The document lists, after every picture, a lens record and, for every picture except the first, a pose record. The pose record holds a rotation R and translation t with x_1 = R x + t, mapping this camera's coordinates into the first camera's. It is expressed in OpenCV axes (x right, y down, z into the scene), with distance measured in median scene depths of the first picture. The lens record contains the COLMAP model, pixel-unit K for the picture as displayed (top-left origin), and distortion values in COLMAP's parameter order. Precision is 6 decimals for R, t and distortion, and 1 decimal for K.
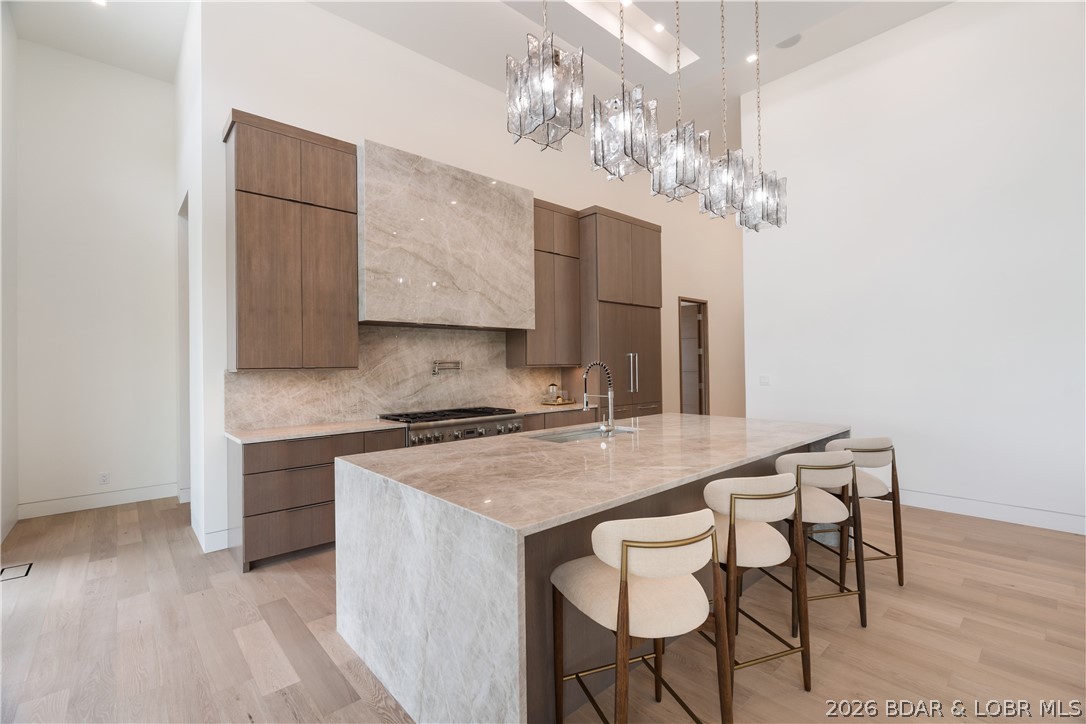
lens RADIAL K [[477.2, 0, 543.0], [0, 477.2, 362.0], [0, 0, 1]] dist [-0.001674, -0.000226]
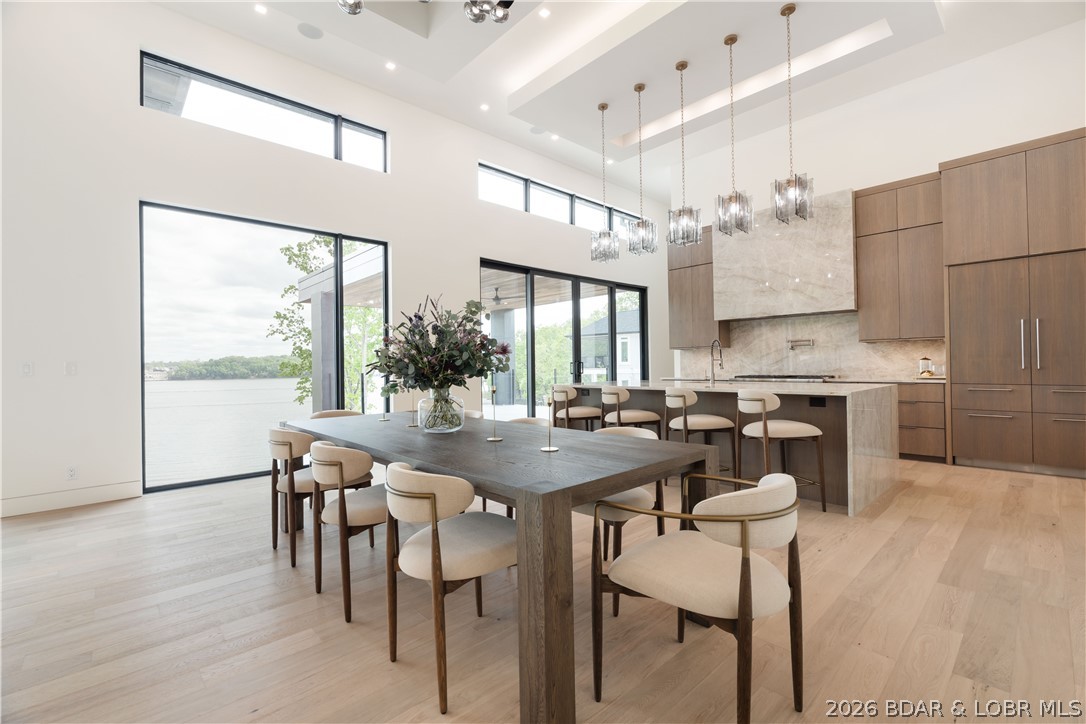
lens RADIAL K [[469.1, 0, 540.4], [0, 469.1, 359.4], [0, 0, 1]] dist [-0.000057, 0.000107]
pose [[0.018411, 0.004856, -0.999819, 1.163849], [0.027088, 0.999619, 0.005354, 0.027467], [0.999463, -0.027182, 0.018273, 0.240621]]
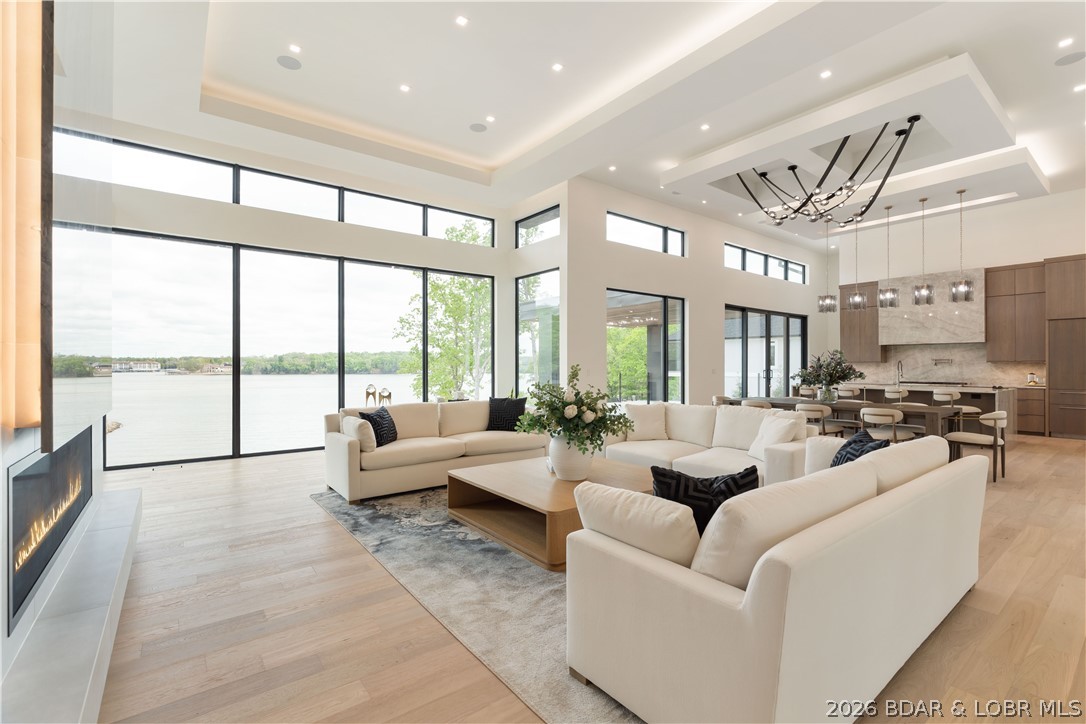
lens RADIAL K [[477.2, 0, 543.0], [0, 477.2, 362.0], [0, 0, 1]] dist [-0.001674, -0.000226]
pose [[-0.073896, 0.009888, -0.997217, 2.080407], [0.012247, 0.999884, 0.009007, -0.031007], [0.997191, -0.011547, -0.074008, -0.609050]]
